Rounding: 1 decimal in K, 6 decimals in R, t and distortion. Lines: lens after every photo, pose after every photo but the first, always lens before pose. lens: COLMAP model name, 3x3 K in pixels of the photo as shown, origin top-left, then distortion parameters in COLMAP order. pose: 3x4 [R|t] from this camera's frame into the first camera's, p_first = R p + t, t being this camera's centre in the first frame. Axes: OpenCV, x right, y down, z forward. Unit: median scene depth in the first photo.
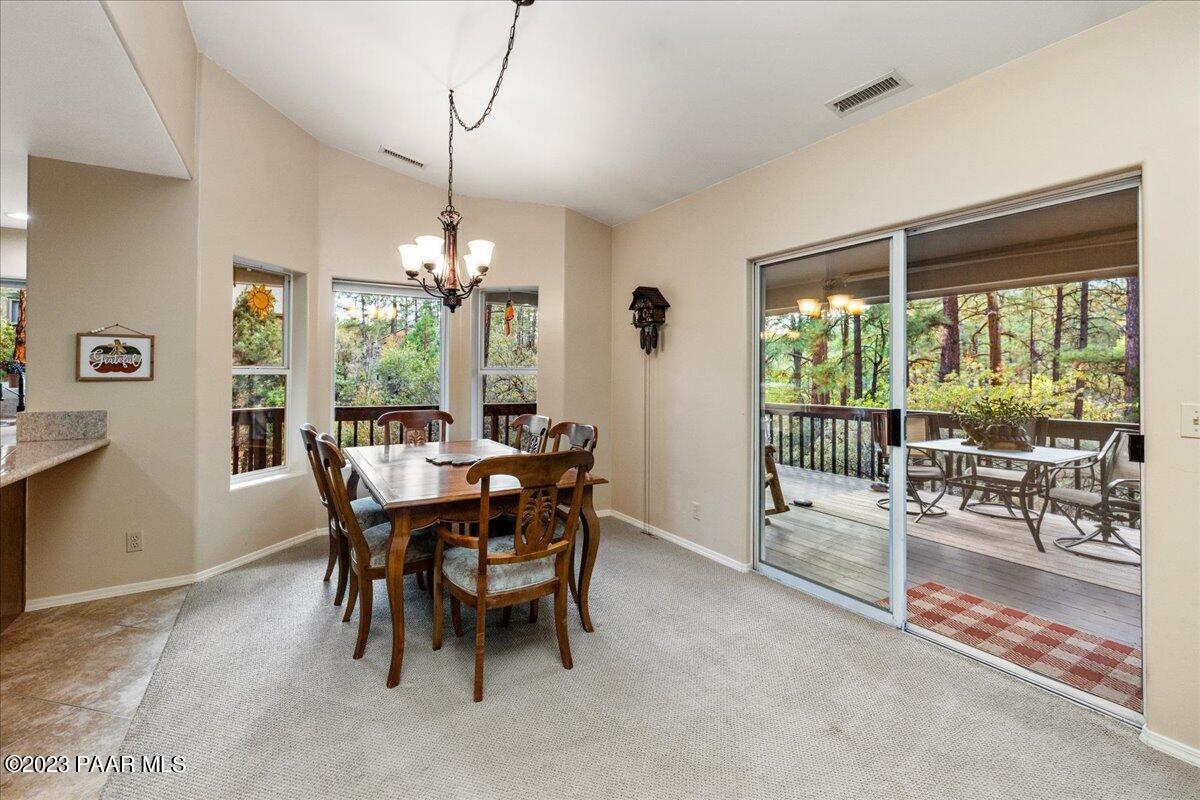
lens RADIAL K [[522.6, 0, 594.1], [0, 522.6, 374.9], [0, 0, 1]] dist [0.003402, 0.000246]
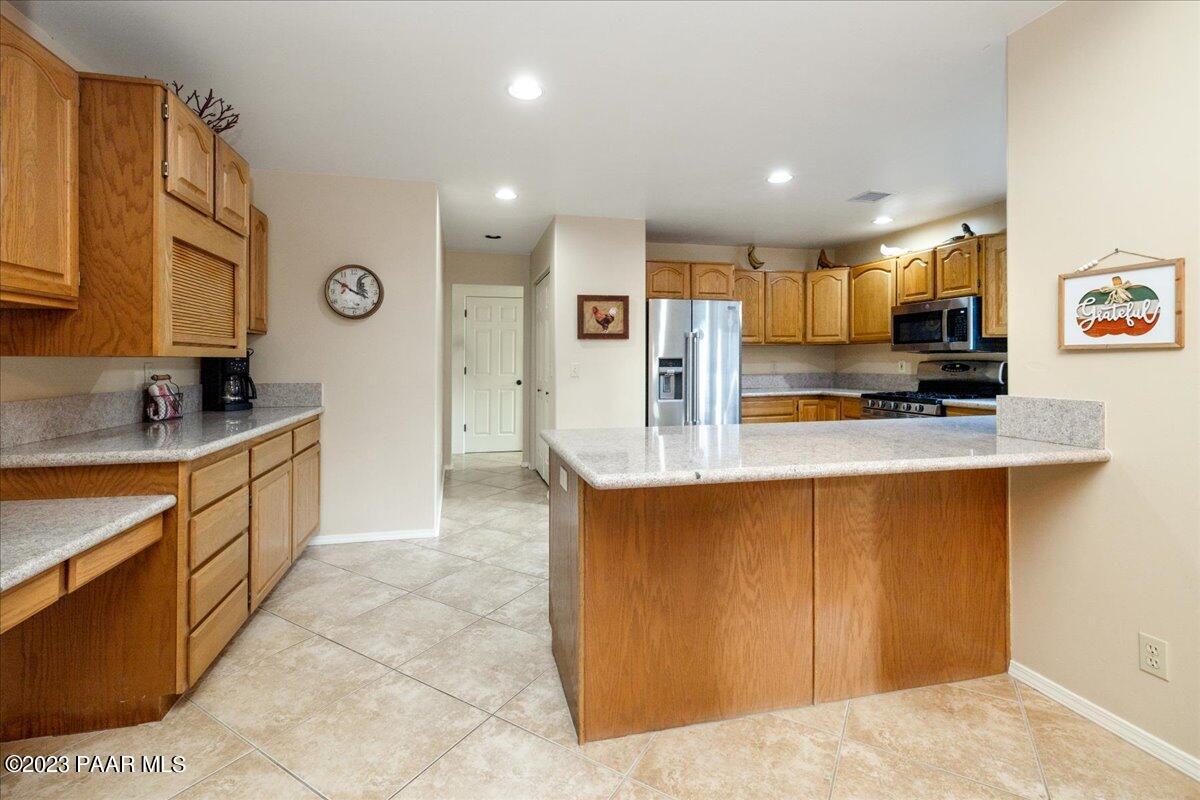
lens RADIAL K [[546.3, 0, 571.6], [0, 546.3, 355.2], [0, 0, 1]] dist [0.001375, 0.000053]
pose [[-0.324288, -0.008083, -0.945924, -0.168333], [0.007220, 0.999913, -0.011020, 0.018779], [0.945931, -0.010403, -0.324201, 0.637878]]
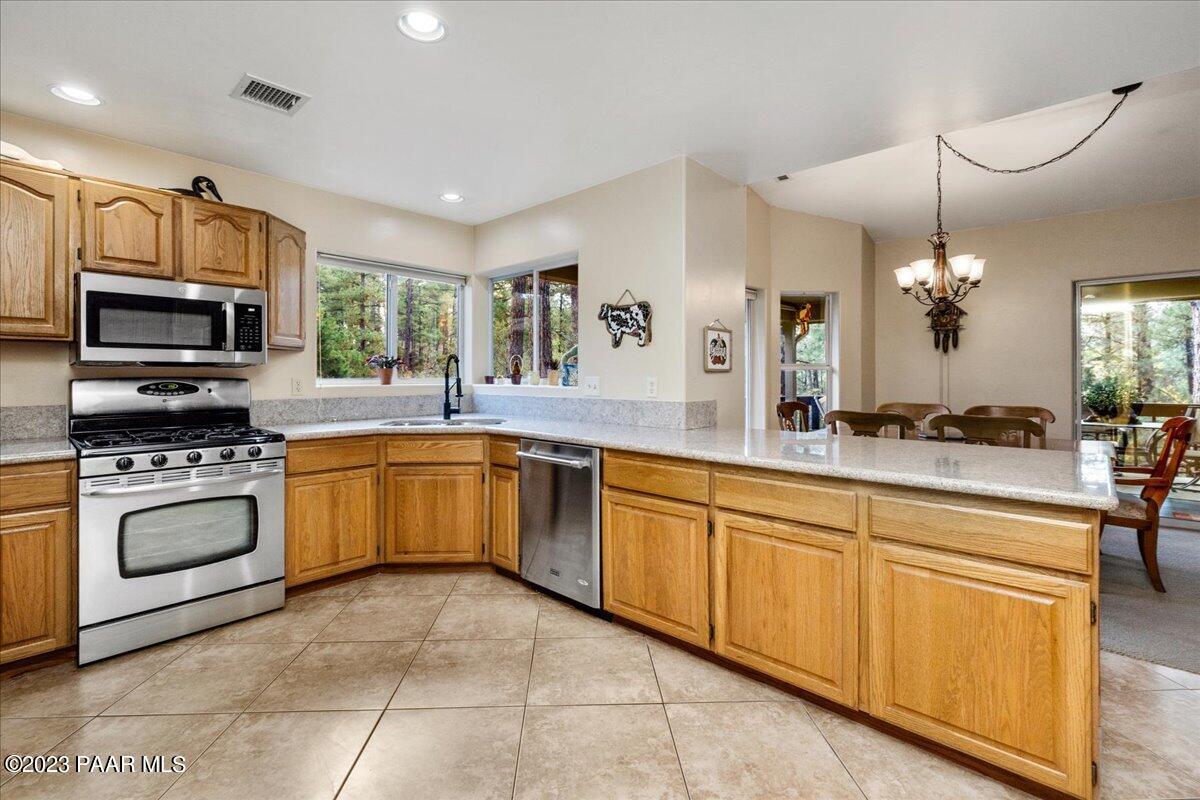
lens RADIAL K [[522.6, 0, 594.1], [0, 522.6, 374.9], [0, 0, 1]] dist [0.003402, 0.000246]
pose [[0.962395, 0.002143, 0.271646, -1.437285], [-0.003797, 0.999977, 0.005562, 0.011052], [-0.271628, -0.006385, 0.962381, 0.057238]]
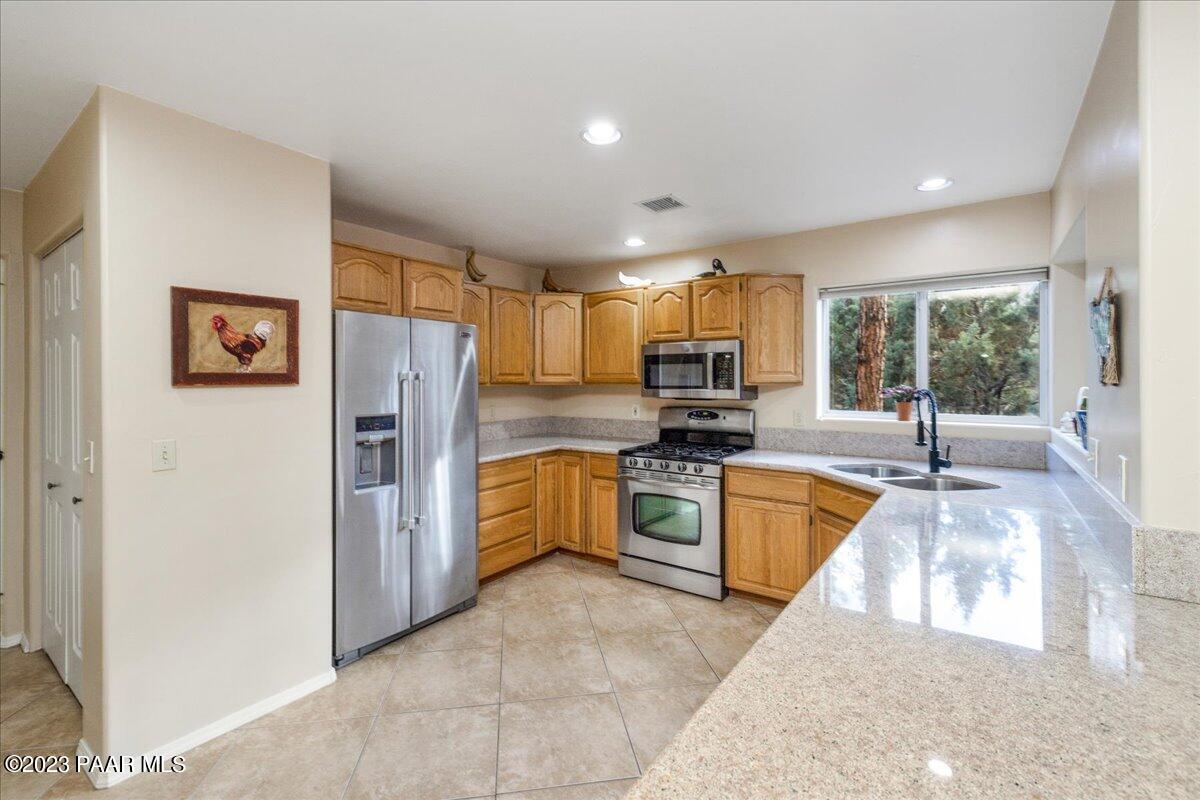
lens RADIAL K [[522.6, 0, 594.1], [0, 522.6, 374.9], [0, 0, 1]] dist [0.003402, 0.000246]
pose [[0.401583, -0.006214, -0.915801, -0.819756], [0.005222, 0.999976, -0.004495, -0.051935], [0.915808, -0.002977, 0.401606, 0.374444]]
